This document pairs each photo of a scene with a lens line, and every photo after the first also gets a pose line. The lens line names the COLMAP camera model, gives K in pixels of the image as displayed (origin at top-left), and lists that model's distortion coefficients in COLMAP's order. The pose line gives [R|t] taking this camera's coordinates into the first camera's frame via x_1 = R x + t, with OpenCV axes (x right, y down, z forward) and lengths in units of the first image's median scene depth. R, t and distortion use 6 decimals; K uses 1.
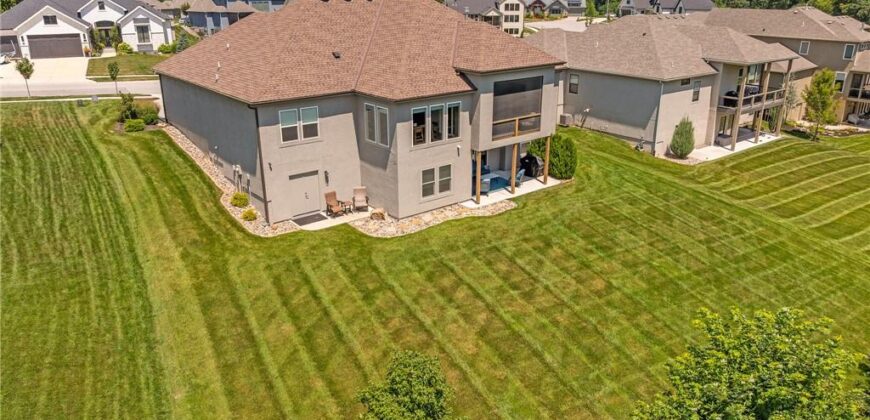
lens RADIAL K [[619.1, 0, 435.0], [0, 619.1, 210.0], [0, 0, 1]] dist [-0.003396, -0.002503]
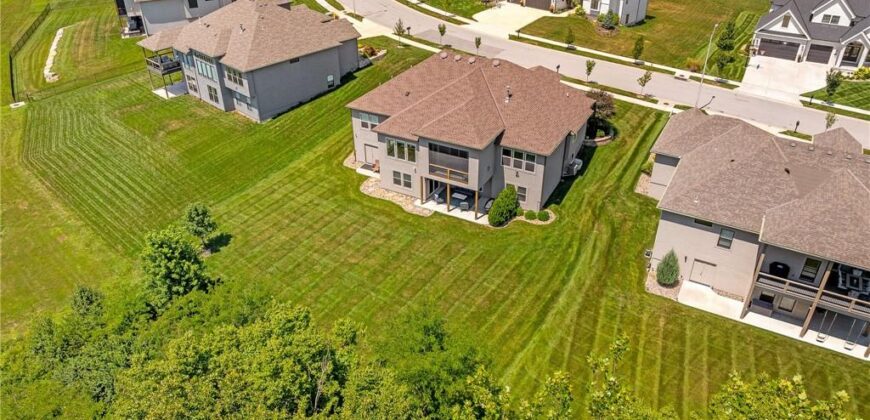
lens RADIAL K [[619.1, 0, 435.0], [0, 619.1, 210.0], [0, 0, 1]] dist [-0.003396, -0.002503]
pose [[0.371162, 0.485528, -0.791518, 1.488124], [-0.315967, 0.867579, 0.384021, -0.684202], [0.873157, 0.107560, 0.475423, 0.245996]]
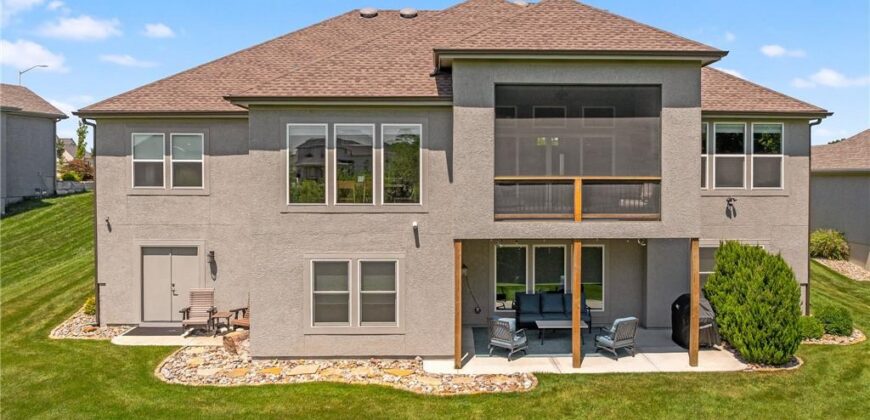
lens RADIAL K [[662.2, 0, 468.0], [0, 662.2, 182.8], [0, 0, 1]] dist [-0.011417, -0.006082]
pose [[0.794929, 0.006183, -0.606671, 0.363968], [-0.211664, 0.939946, -0.267768, -0.010245], [0.568582, 0.341267, 0.748499, 0.655482]]
